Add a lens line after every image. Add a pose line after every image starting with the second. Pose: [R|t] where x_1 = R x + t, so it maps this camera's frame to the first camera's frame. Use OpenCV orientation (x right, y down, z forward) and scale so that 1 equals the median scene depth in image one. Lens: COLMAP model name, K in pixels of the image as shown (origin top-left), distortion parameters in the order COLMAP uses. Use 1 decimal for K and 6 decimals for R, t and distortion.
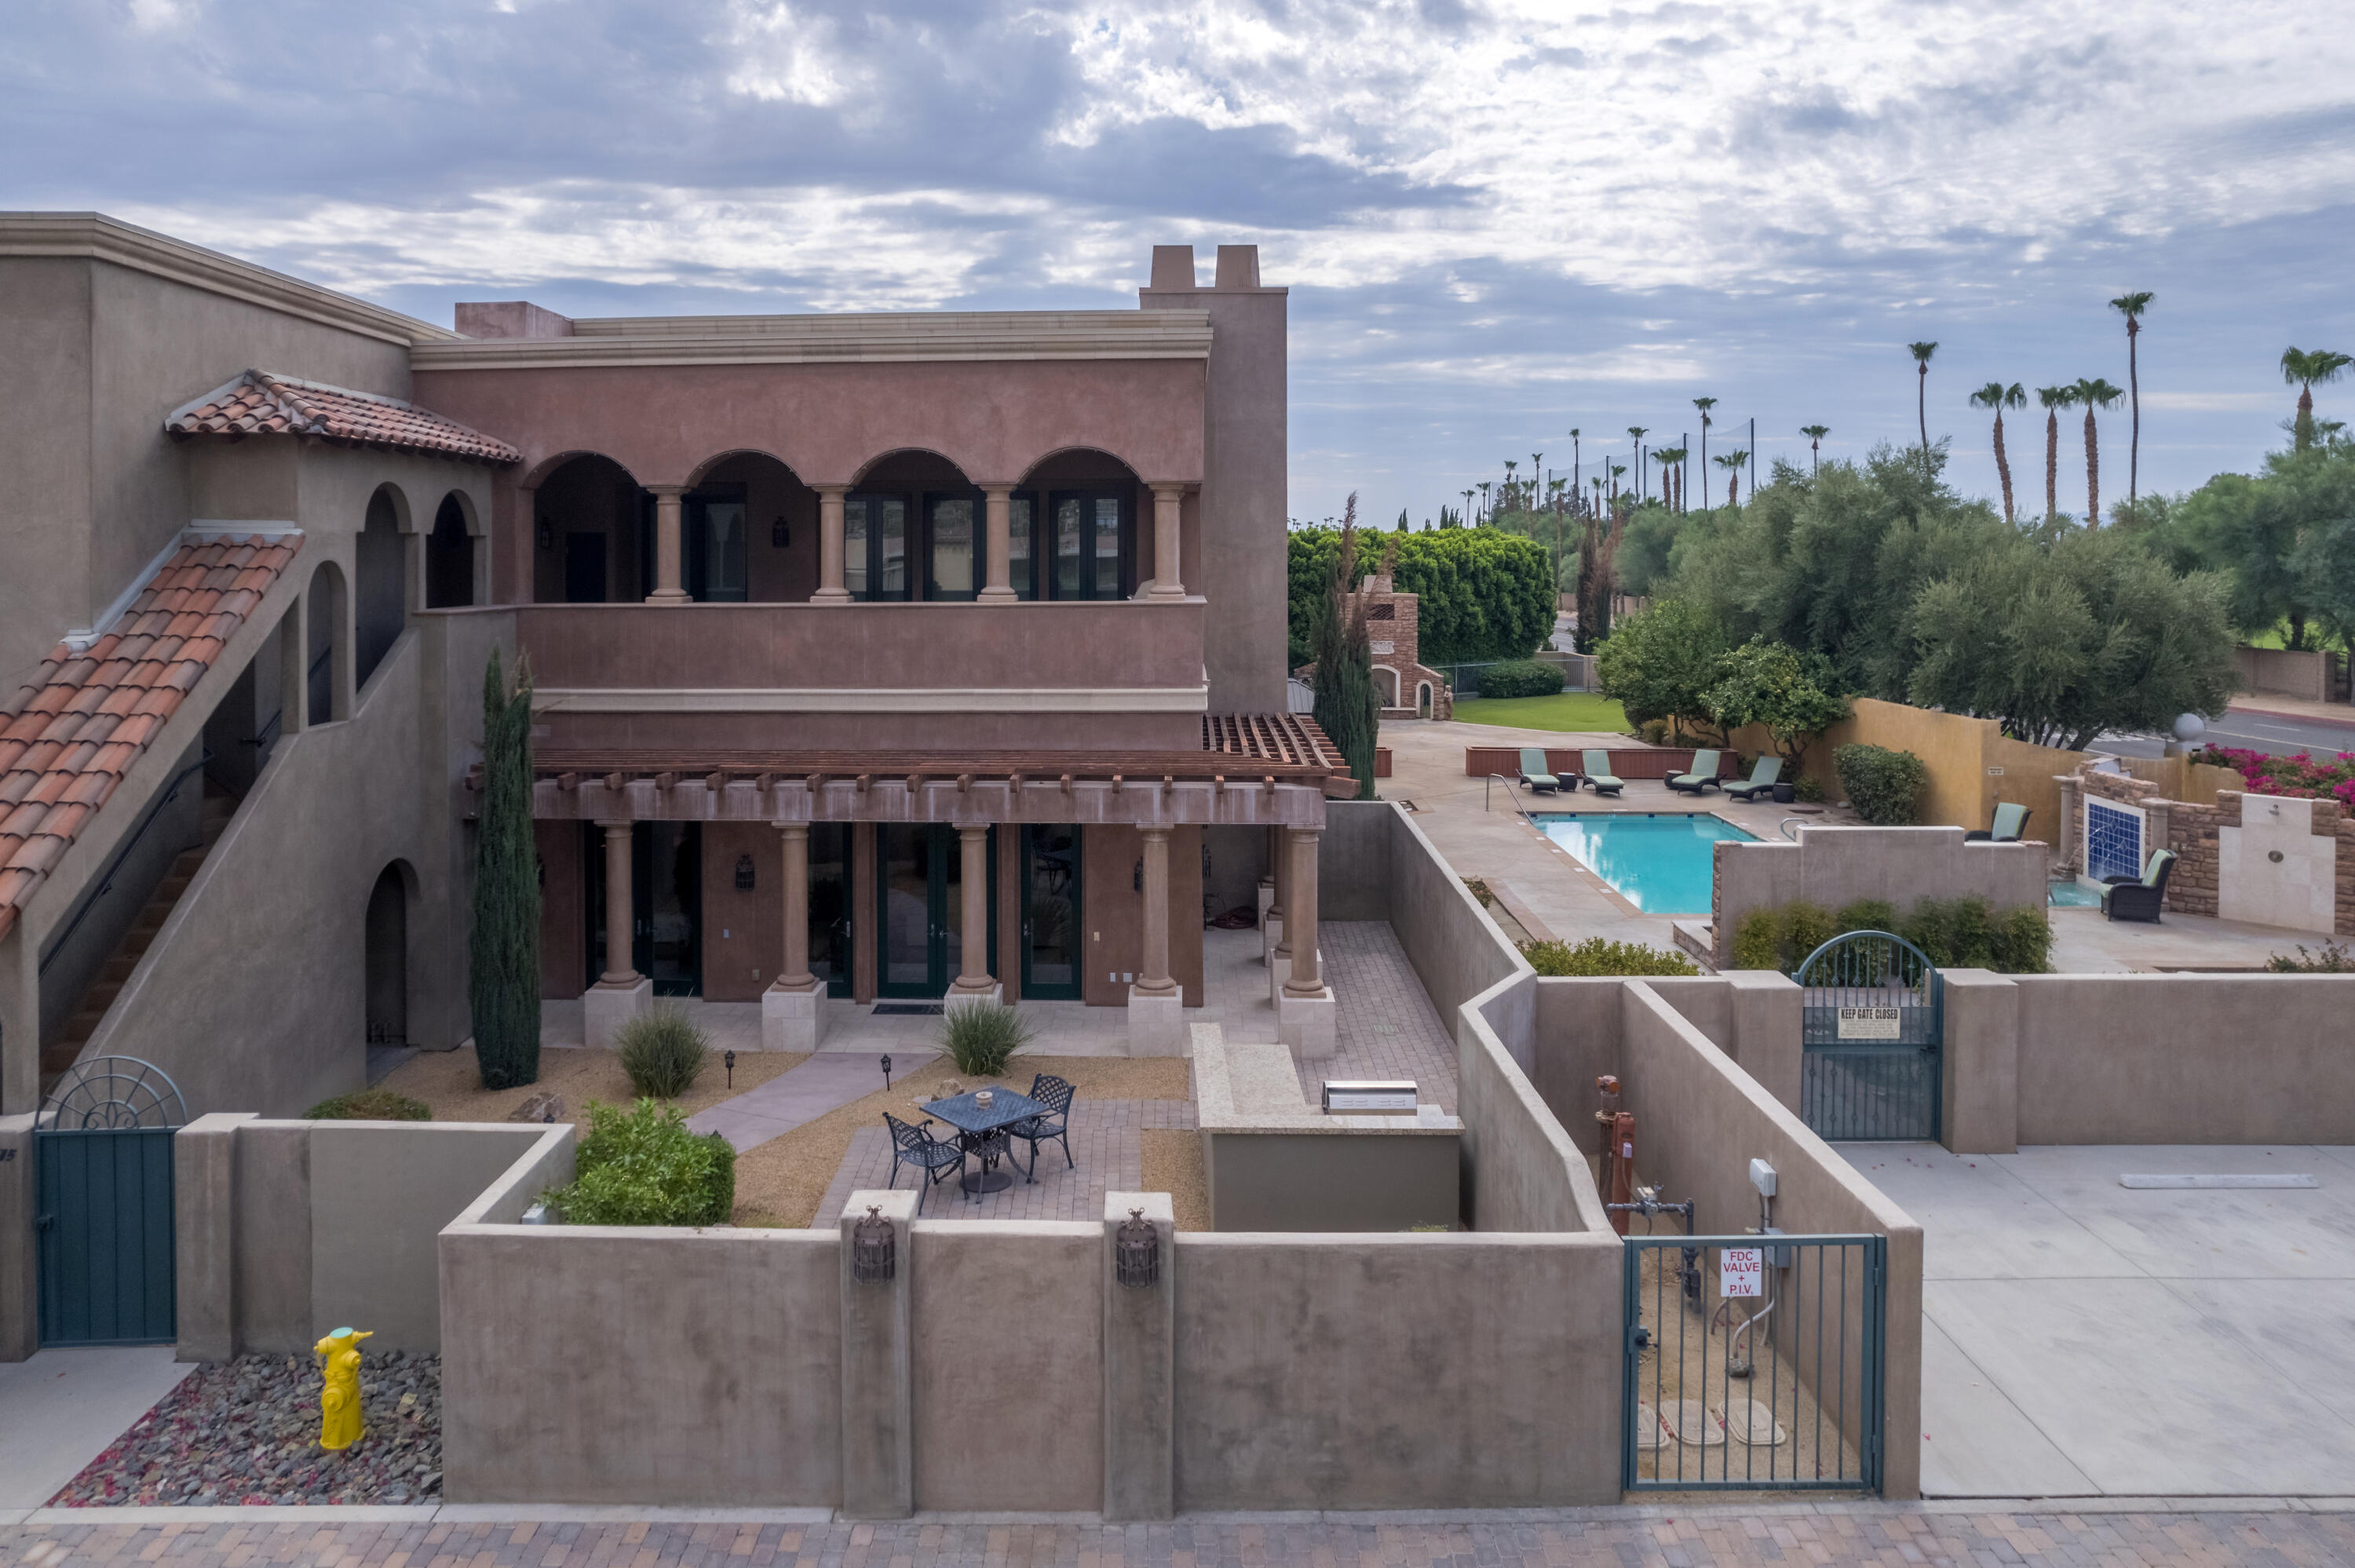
lens RADIAL K [[1692.7, 0, 1187.1], [0, 1692.7, 540.5], [0, 0, 1]] dist [-0.052991, 0.041898]
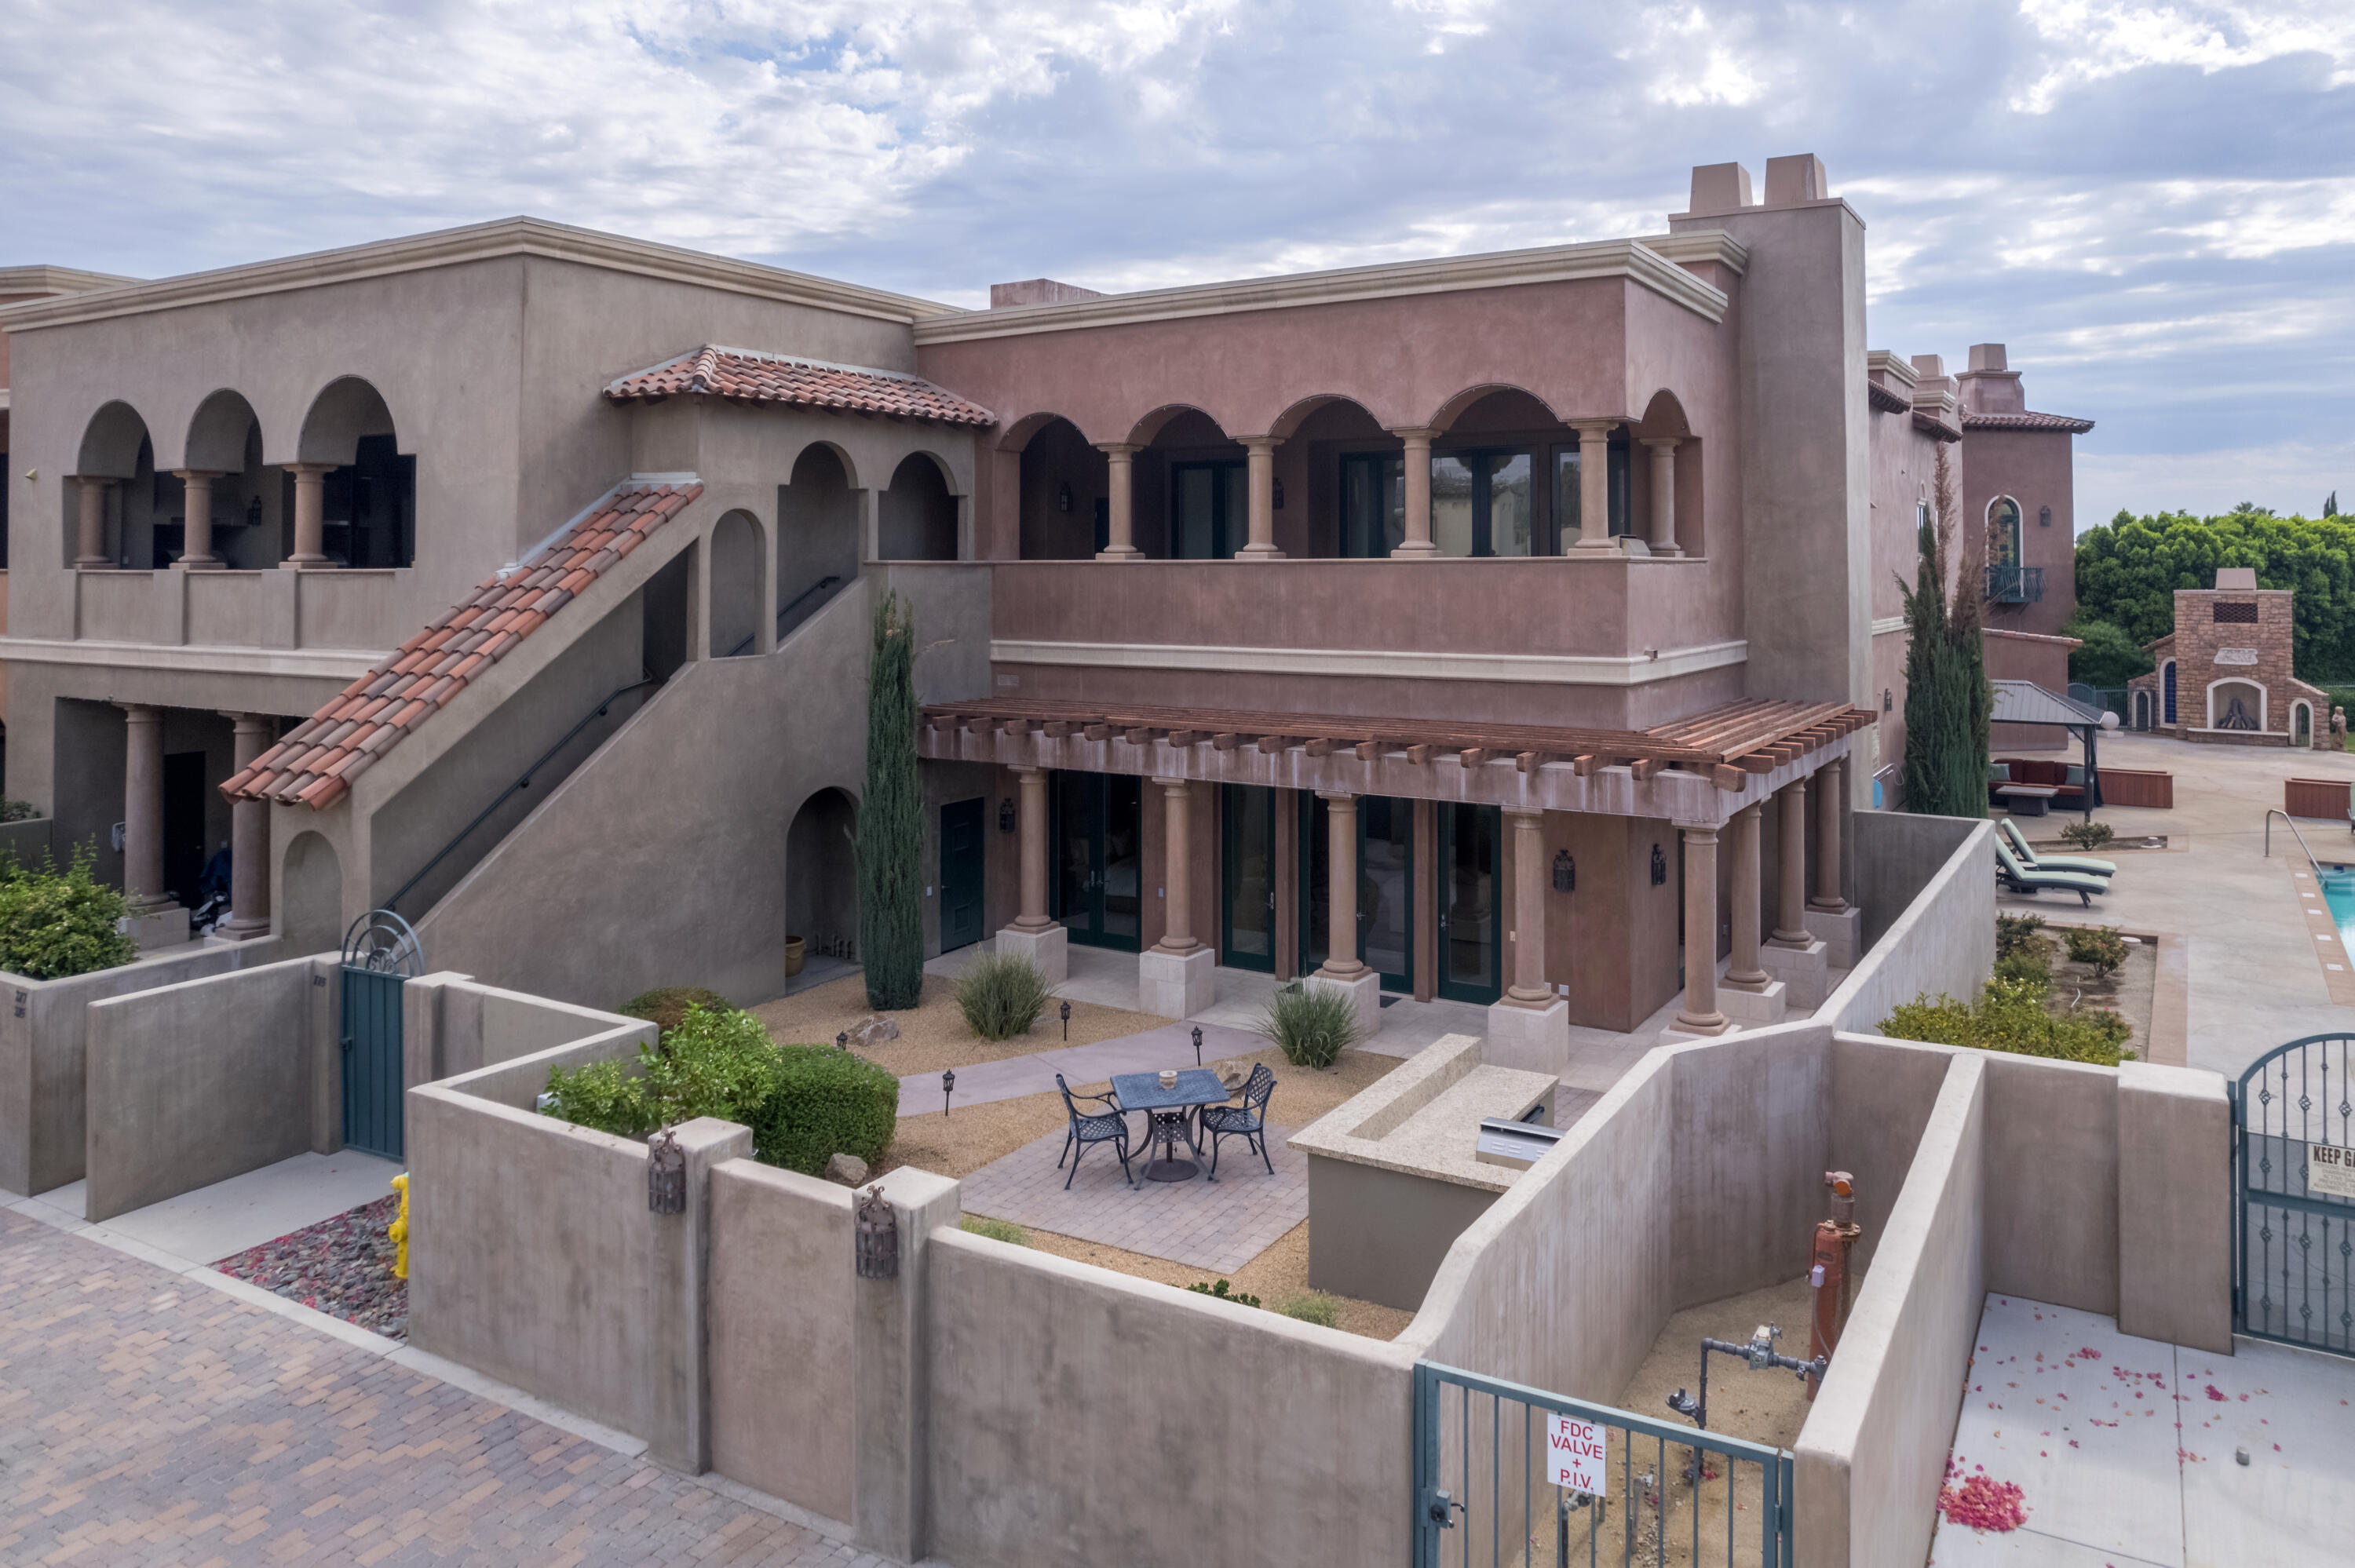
lens RADIAL K [[1692.7, 0, 1187.1], [0, 1692.7, 540.5], [0, 0, 1]] dist [-0.052991, 0.041898]
pose [[0.859878, -0.006162, -0.510462, 0.312434], [0.002729, 0.999968, -0.007474, 0.042738], [0.510492, 0.005034, 0.859868, 0.195688]]
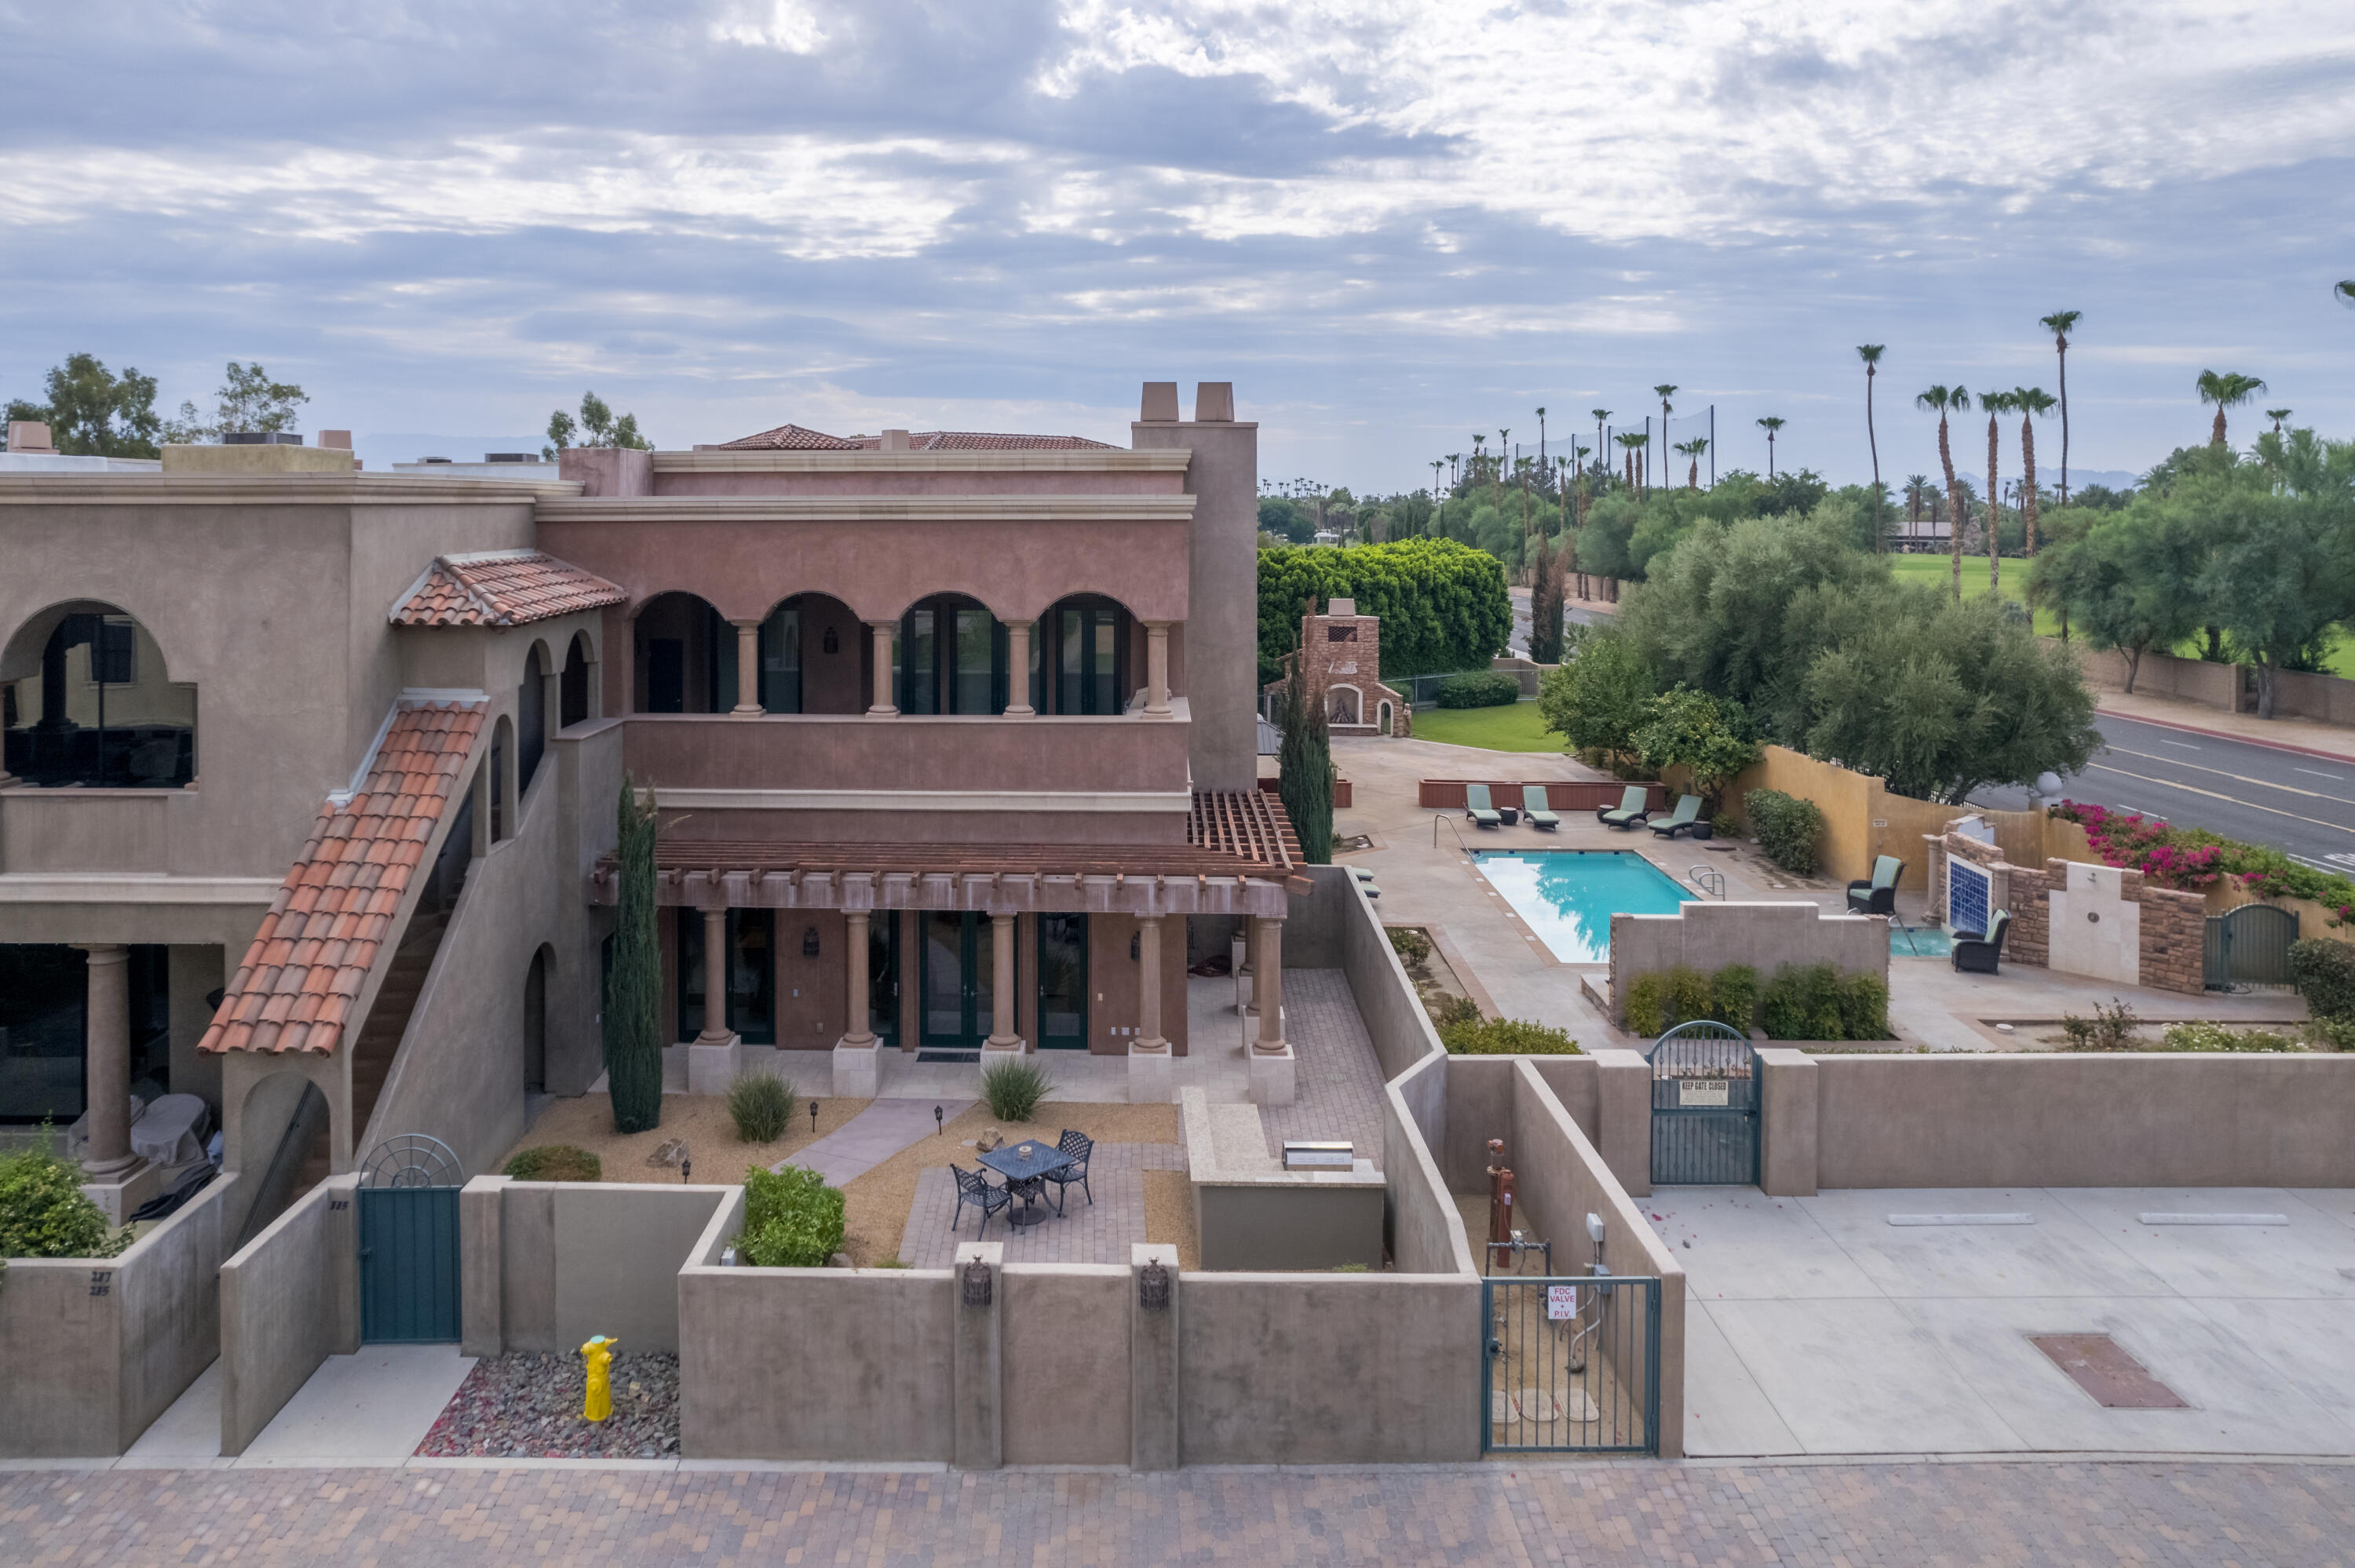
lens RADIAL K [[1707.6, 0, 1152.9], [0, 1707.6, 429.4], [0, 0, 1]] dist [-0.038623, 0.015237]
pose [[0.999995, 0.001789, -0.002497, -0.016427], [-0.001882, 0.999292, -0.037575, -0.160738], [0.002428, 0.037580, 0.999291, -0.303570]]
